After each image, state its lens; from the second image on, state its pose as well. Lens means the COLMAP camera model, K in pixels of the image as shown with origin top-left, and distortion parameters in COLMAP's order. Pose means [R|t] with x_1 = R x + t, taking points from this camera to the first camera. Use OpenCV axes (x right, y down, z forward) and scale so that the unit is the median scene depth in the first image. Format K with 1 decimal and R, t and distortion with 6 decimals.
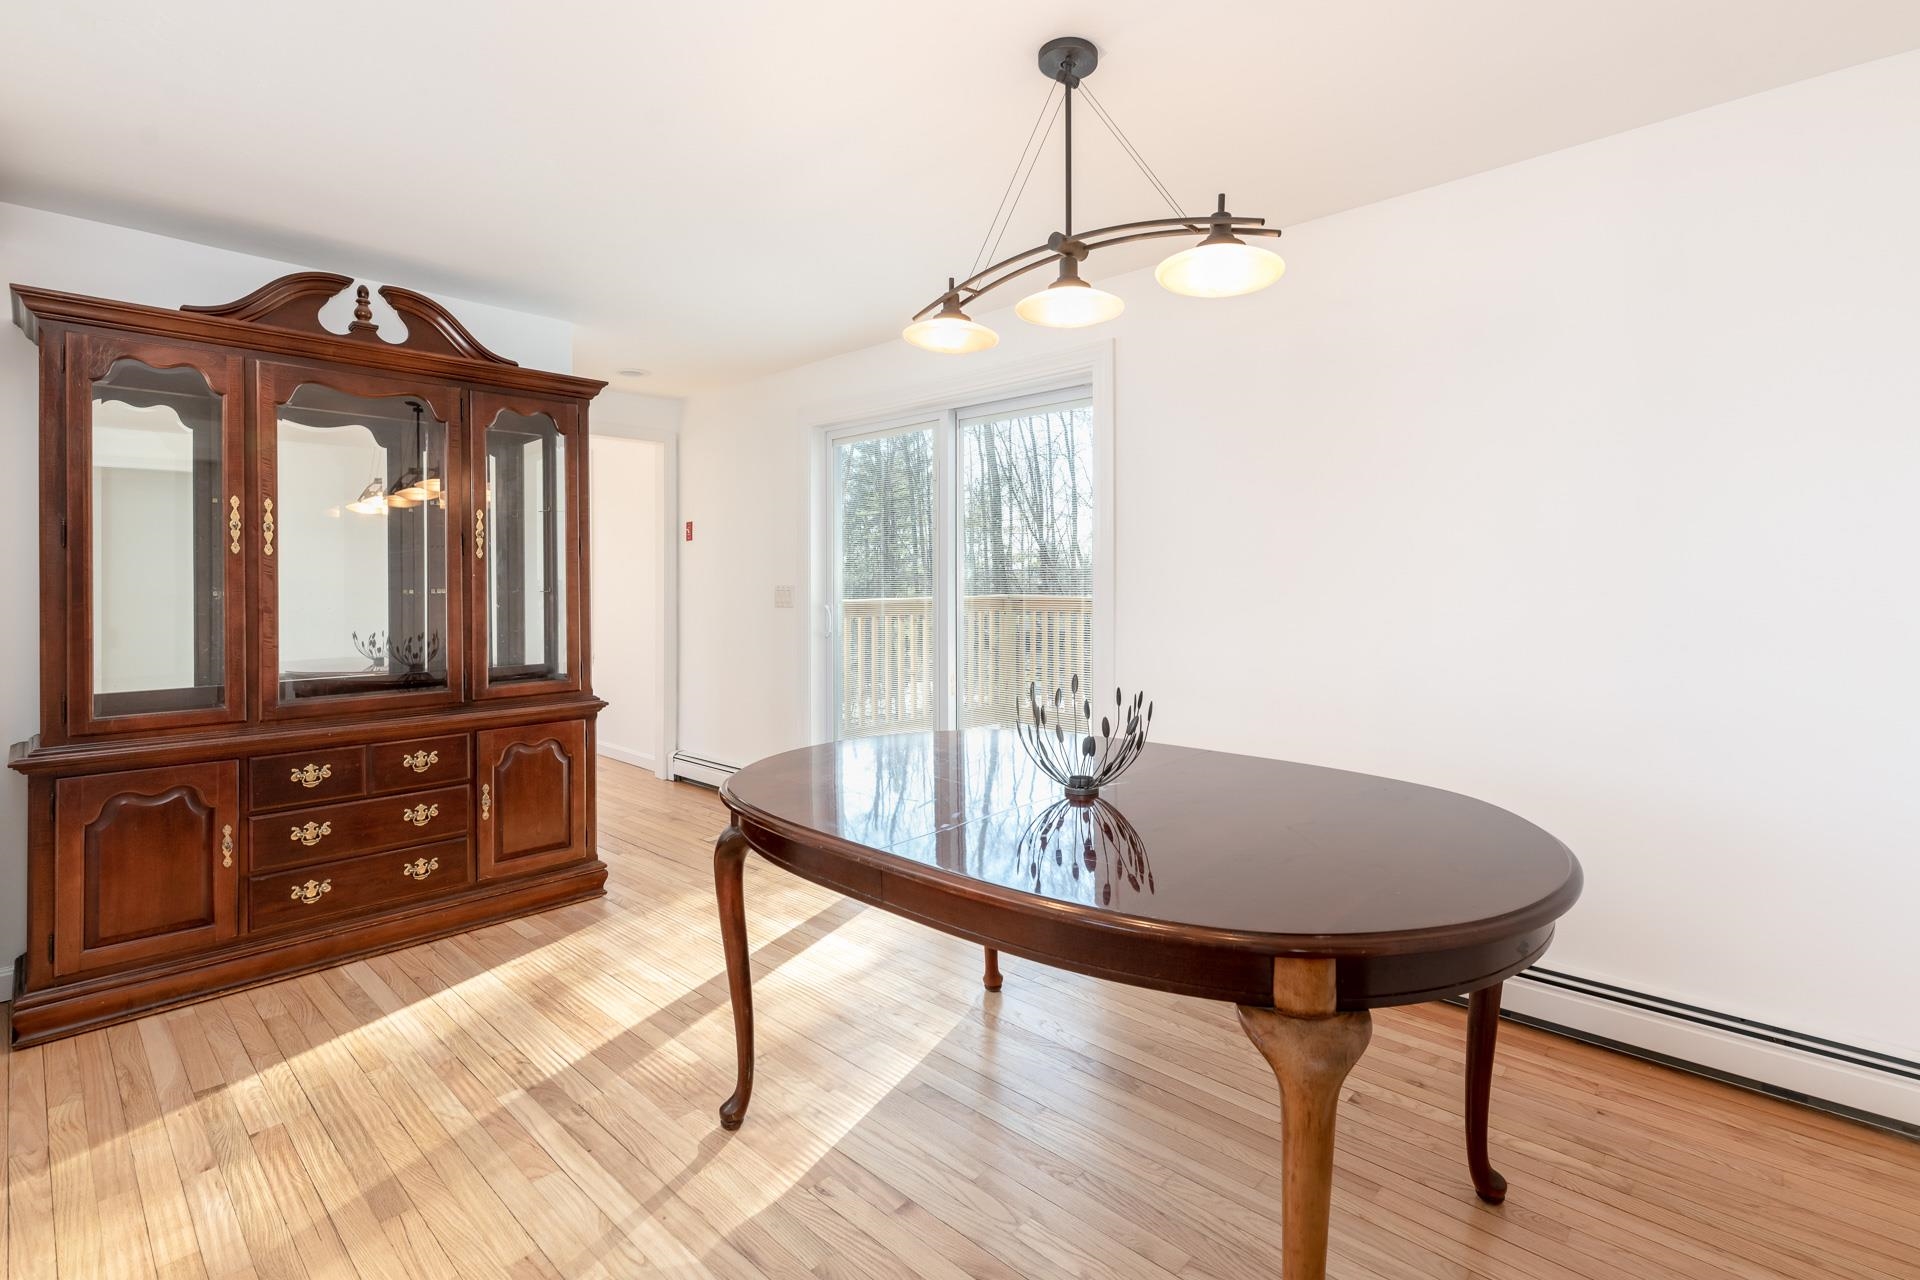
lens RADIAL K [[881.1, 0, 1008.1], [0, 881.1, 573.9], [0, 0, 1]] dist [-0.002570, -0.000396]
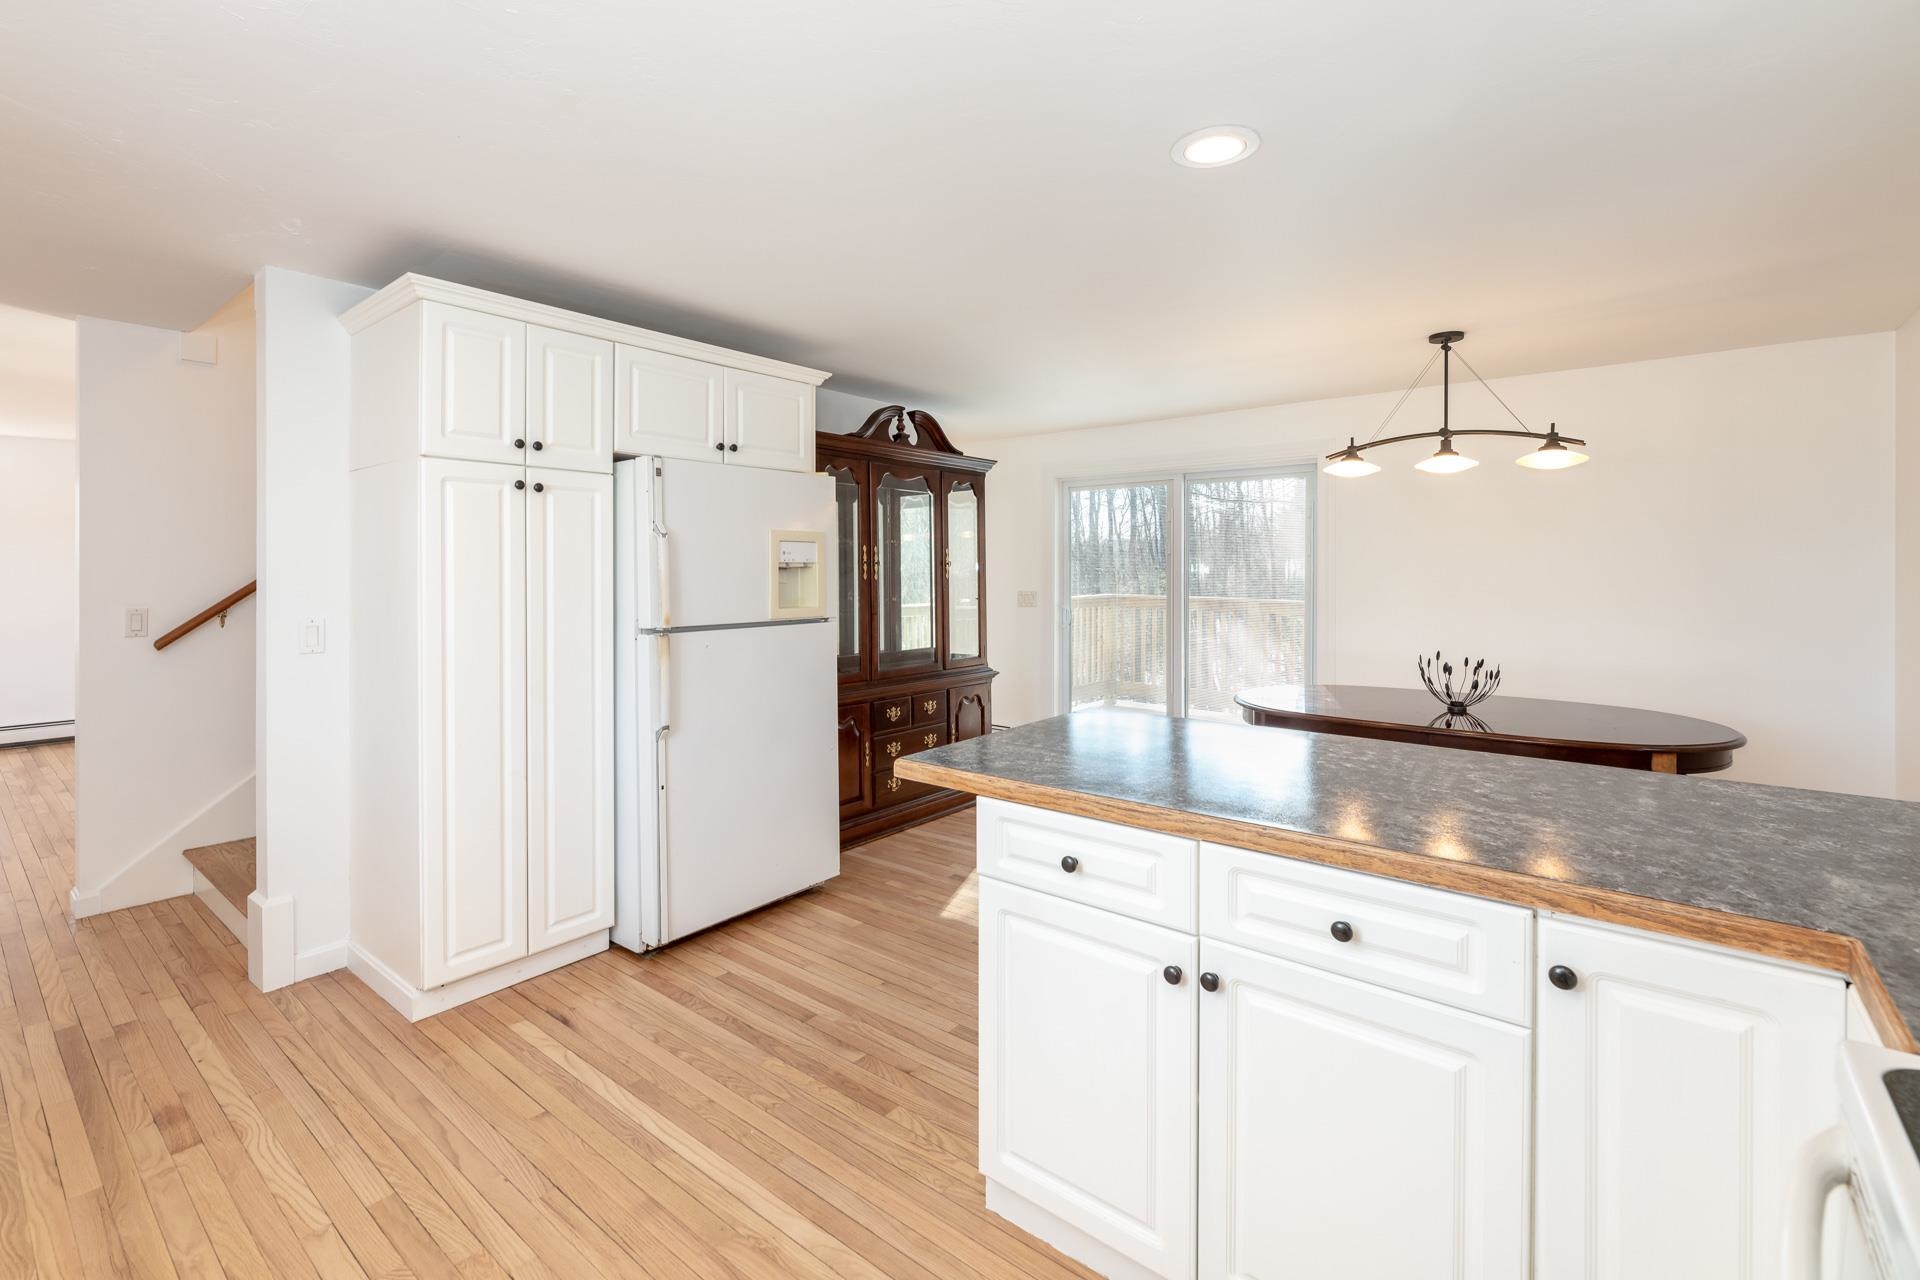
lens RADIAL K [[839.7, 0, 947.9], [0, 839.7, 575.6], [0, 0, 1]] dist [0.000283, 0.000965]
pose [[0.999510, 0.004169, 0.031038, -1.064342], [-0.004546, 0.999917, 0.012083, -0.070272], [-0.030985, -0.012218, 0.999445, -0.817284]]
